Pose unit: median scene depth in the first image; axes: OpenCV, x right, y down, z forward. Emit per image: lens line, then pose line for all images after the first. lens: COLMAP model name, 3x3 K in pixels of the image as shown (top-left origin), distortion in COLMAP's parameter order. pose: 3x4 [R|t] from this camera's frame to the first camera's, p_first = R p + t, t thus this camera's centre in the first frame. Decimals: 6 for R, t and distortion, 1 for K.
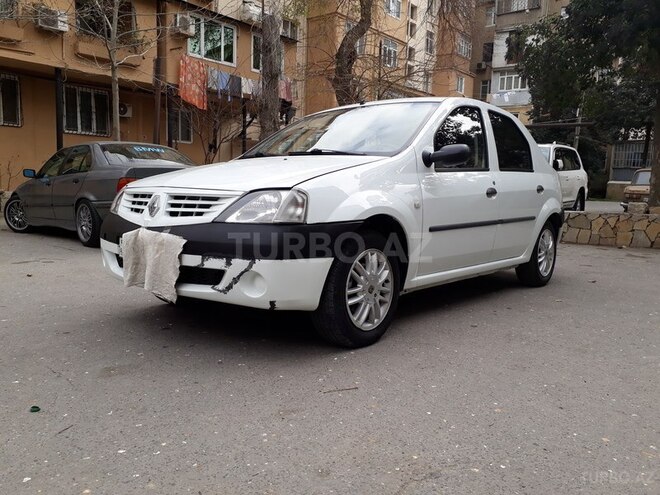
lens RADIAL K [[524.6, 0, 332.0], [0, 524.6, 249.4], [0, 0, 1]] dist [0.027750, -0.038457]
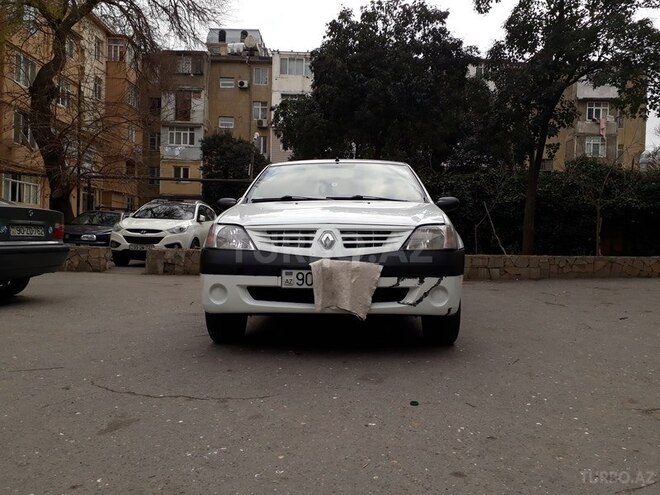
lens RADIAL K [[524.6, 0, 330.9], [0, 524.6, 243.0], [0, 0, 1]] dist [0.027750, -0.038457]
pose [[0.800191, -0.013554, 0.599592, -1.070244], [0.077474, 0.993704, -0.080931, 0.018300], [-0.594720, 0.111213, 0.796203, 0.094128]]
